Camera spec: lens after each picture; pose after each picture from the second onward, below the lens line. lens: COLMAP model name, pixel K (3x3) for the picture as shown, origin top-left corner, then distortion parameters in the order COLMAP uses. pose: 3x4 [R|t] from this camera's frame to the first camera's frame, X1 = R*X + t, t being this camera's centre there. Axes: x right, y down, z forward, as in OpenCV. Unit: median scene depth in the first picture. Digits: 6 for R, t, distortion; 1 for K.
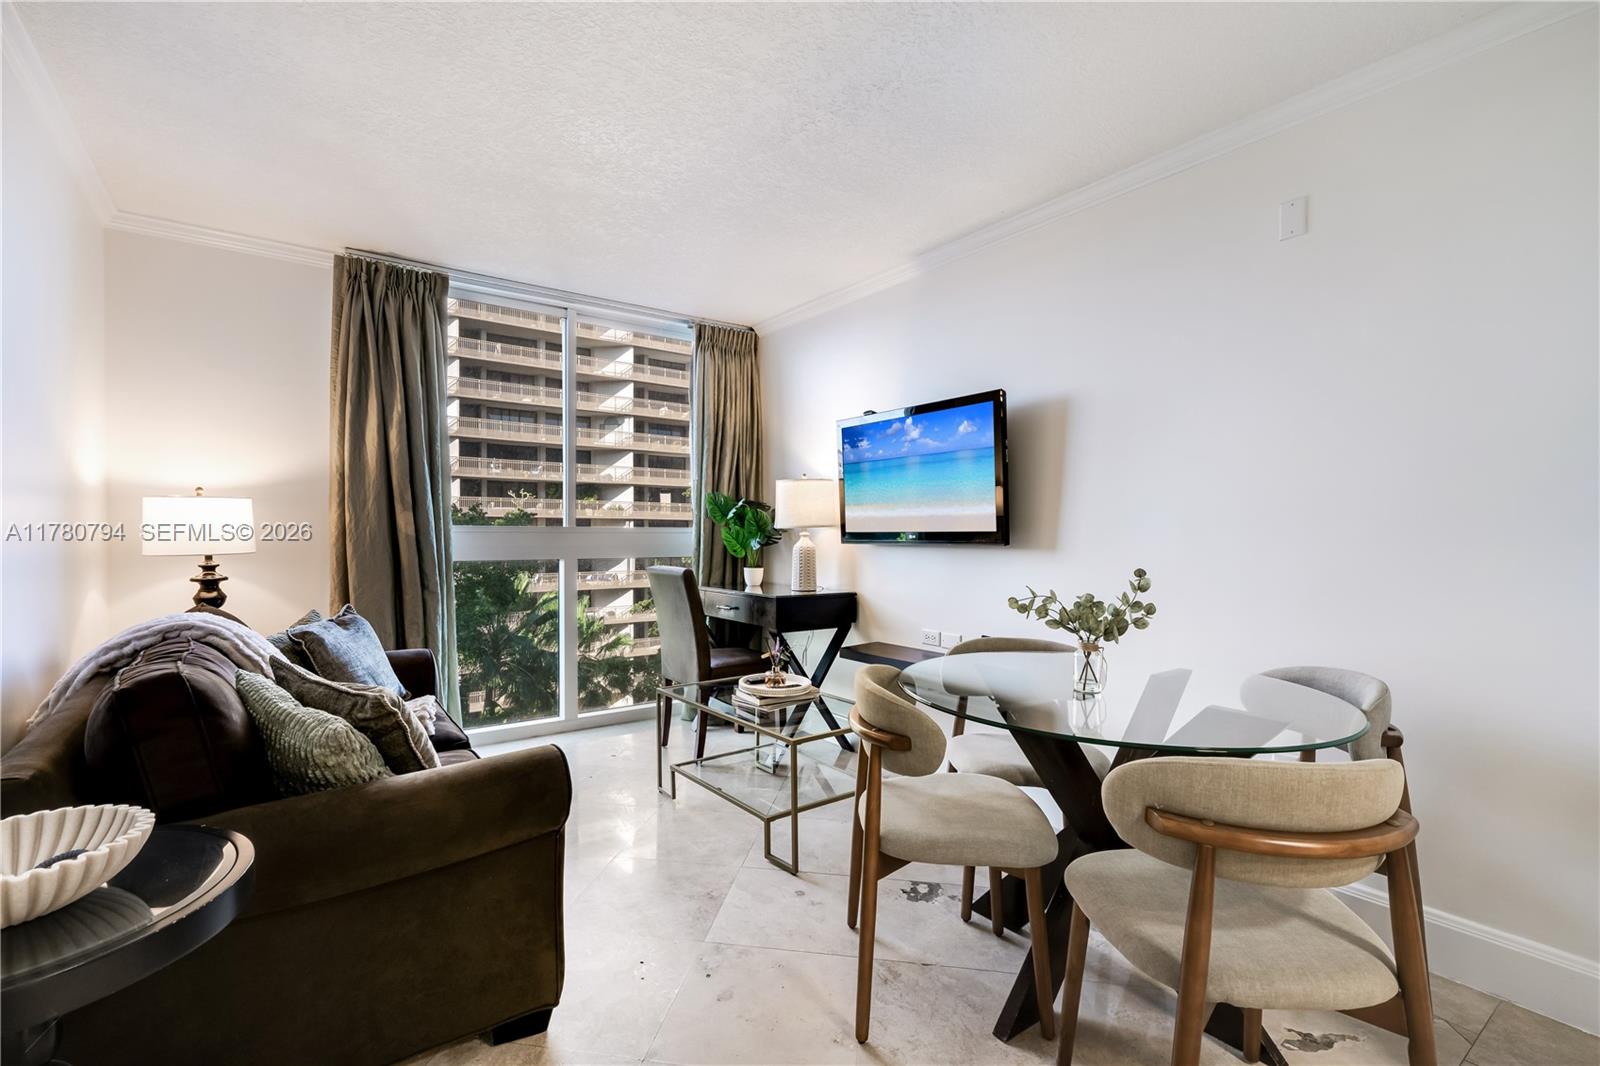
lens RADIAL K [[718.4, 0, 790.3], [0, 718.4, 541.6], [0, 0, 1]] dist [0.001808, 0.000275]
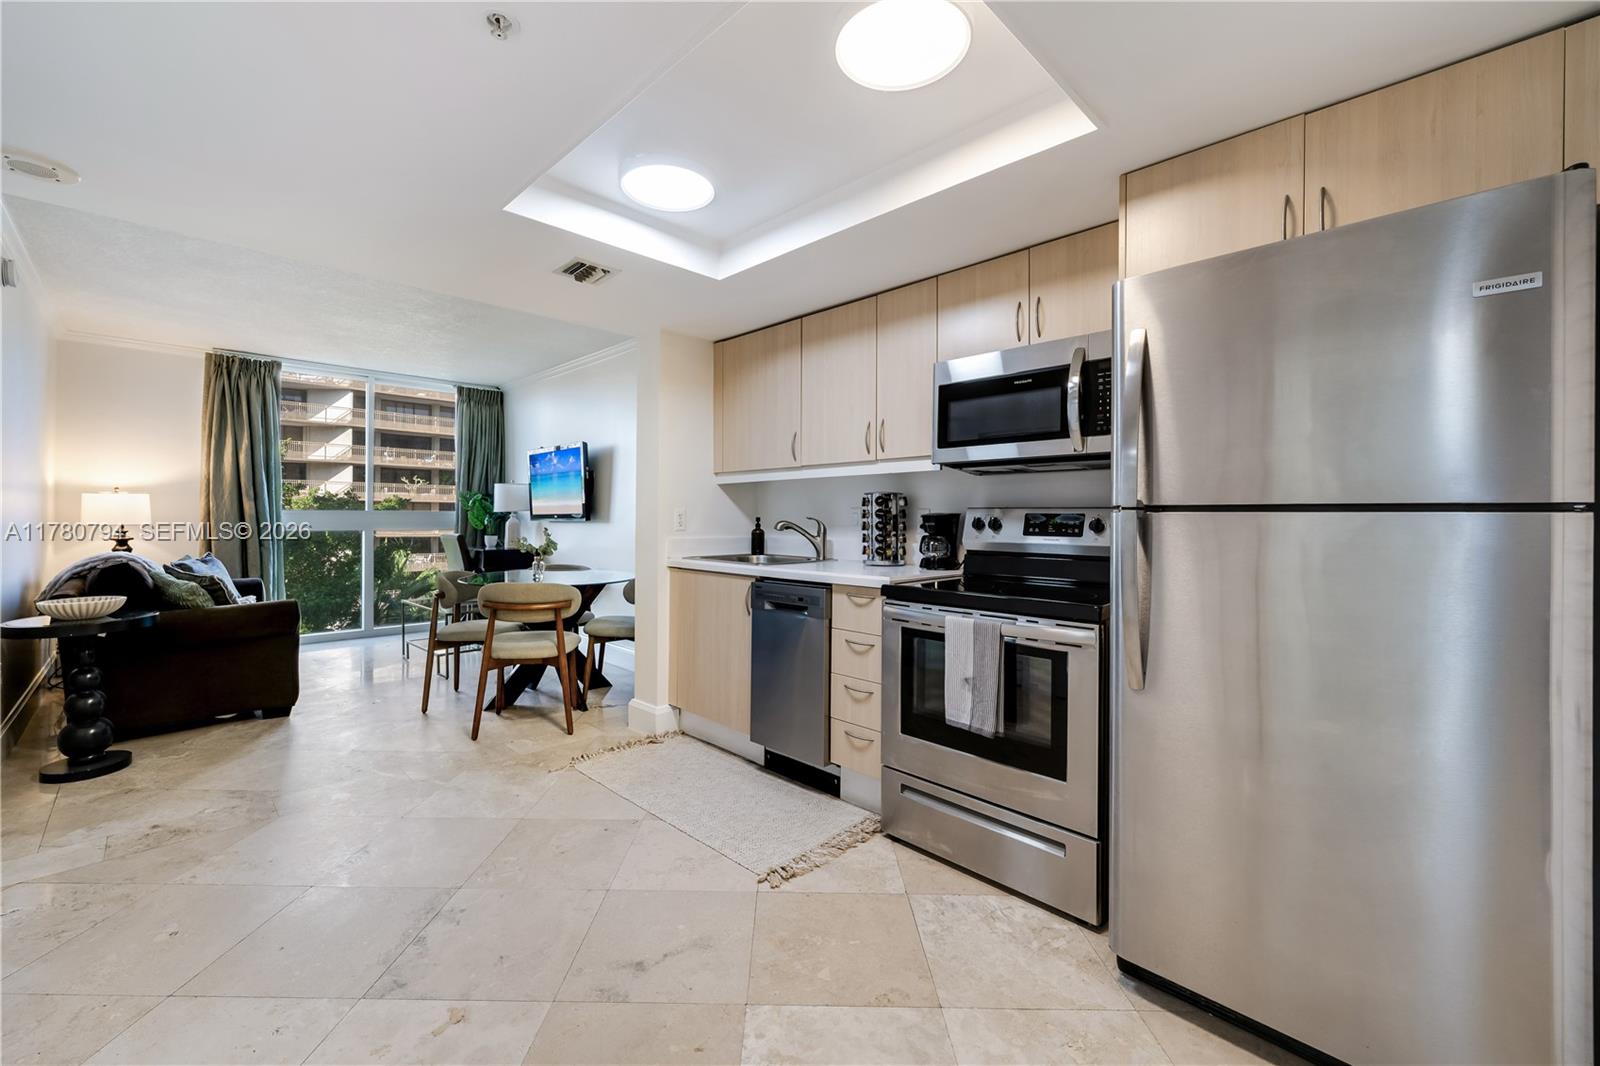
lens RADIAL K [[648.5, 0, 785.1], [0, 648.5, 515.6], [0, 0, 1]] dist [-0.000162, -0.000026]
pose [[0.989062, 0.003961, 0.147450, 0.527903], [-0.001691, 0.999878, -0.015519, 0.015793], [-0.147494, 0.015100, 0.988948, -0.758462]]
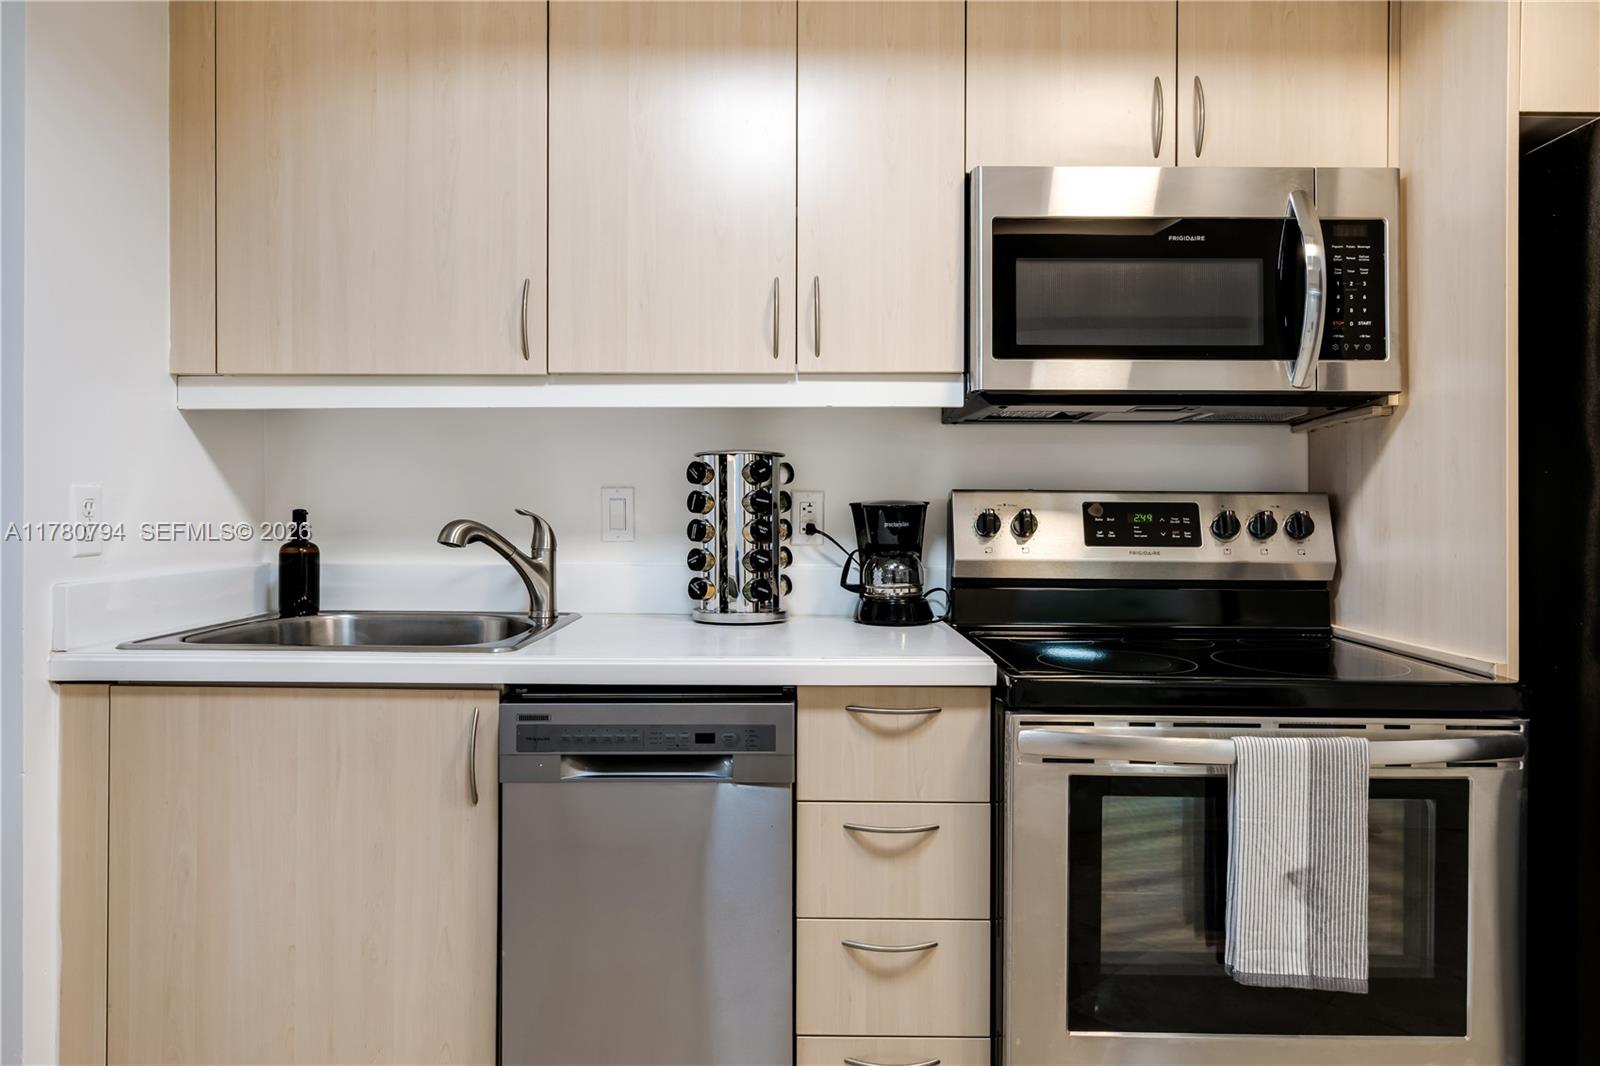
lens RADIAL K [[1093.3, 0, 775.6], [0, 1093.3, 498.5], [0, 0, 1]] dist [0.010723, -0.000639]
pose [[0.591561, 0.002821, 0.806256, 0.272300], [0.007316, 0.999934, -0.008867, 0.002644], [-0.806227, 0.011144, 0.591501, -0.257703]]
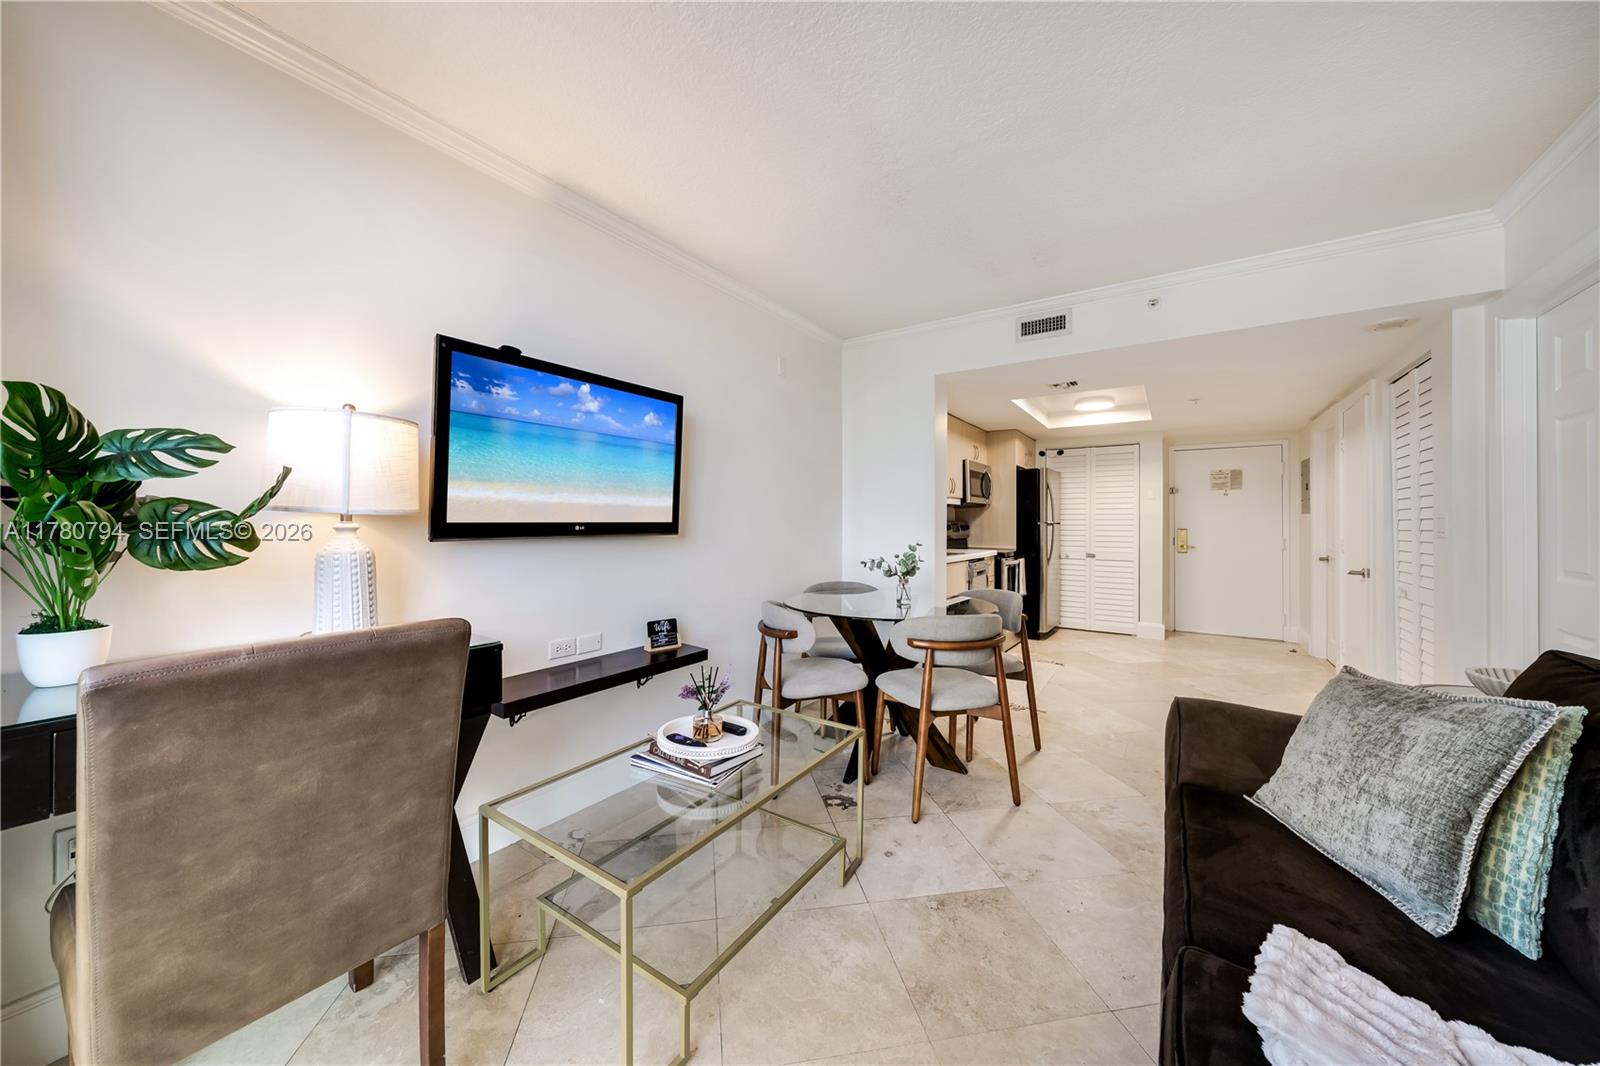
lens RADIAL K [[554.2, 0, 809.2], [0, 554.2, 516.4], [0, 0, 1]] dist [0.000846, 0.000019]
pose [[-0.341974, -0.003293, 0.939704, -0.537501], [-0.001847, 0.999994, 0.002832, -0.024008], [-0.939708, -0.000767, -0.341978, 1.012488]]
